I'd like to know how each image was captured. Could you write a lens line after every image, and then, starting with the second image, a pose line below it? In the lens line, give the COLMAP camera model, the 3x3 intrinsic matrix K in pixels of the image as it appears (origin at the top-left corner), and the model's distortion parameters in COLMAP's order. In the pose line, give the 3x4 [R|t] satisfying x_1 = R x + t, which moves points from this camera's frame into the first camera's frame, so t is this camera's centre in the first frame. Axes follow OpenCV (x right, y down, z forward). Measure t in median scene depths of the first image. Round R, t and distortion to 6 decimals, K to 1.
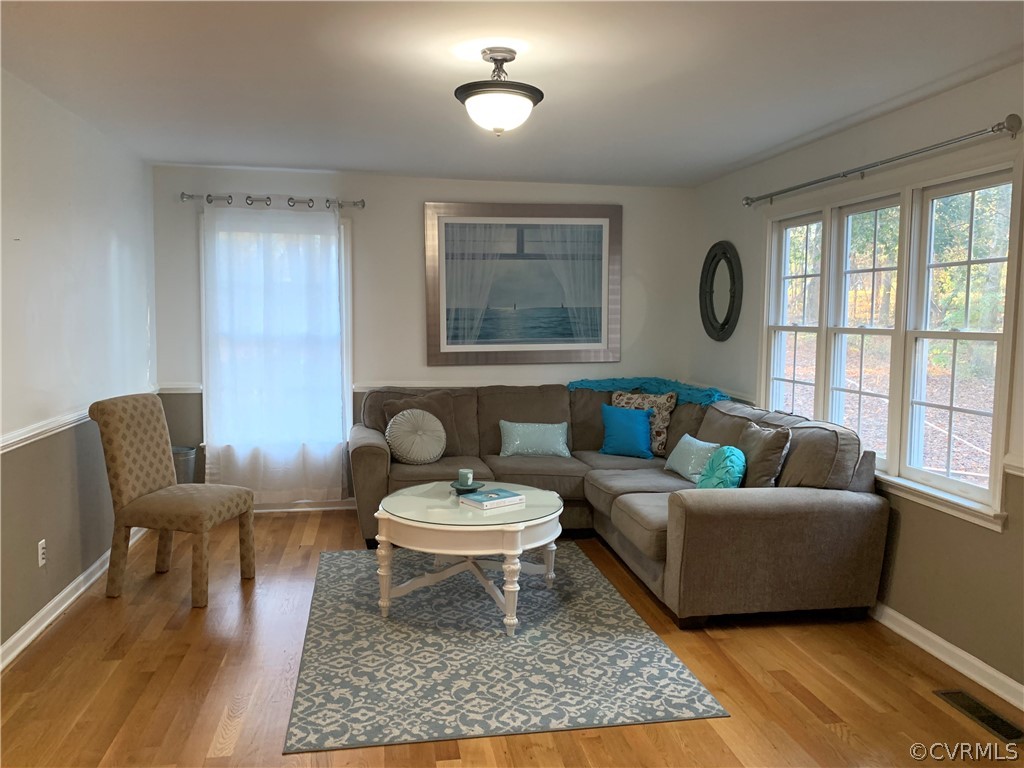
lens RADIAL K [[783.4, 0, 512.5], [0, 783.4, 377.0], [0, 0, 1]] dist [0.029447, -0.025769]
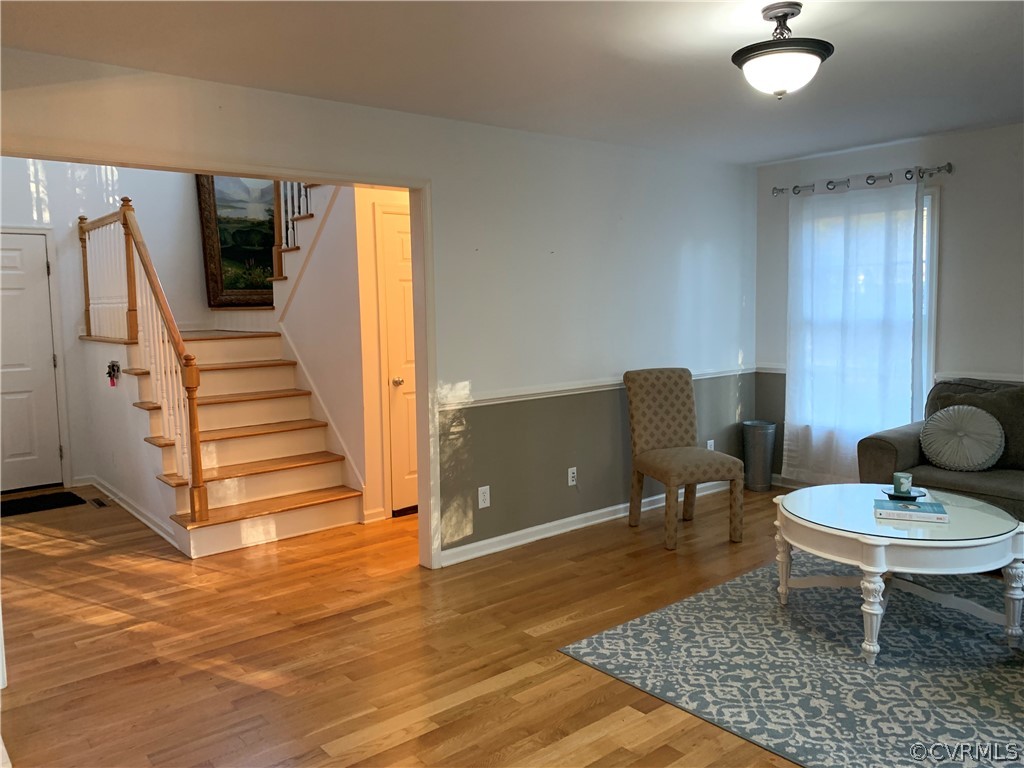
lens RADIAL K [[783.4, 0, 518.7], [0, 783.4, 386.6], [0, 0, 1]] dist [0.029447, -0.025769]
pose [[0.510432, 0.070648, -0.857011, 0.562437], [-0.046742, 0.997425, 0.054384, -0.005490], [0.858647, 0.012299, 0.512420, 0.232852]]
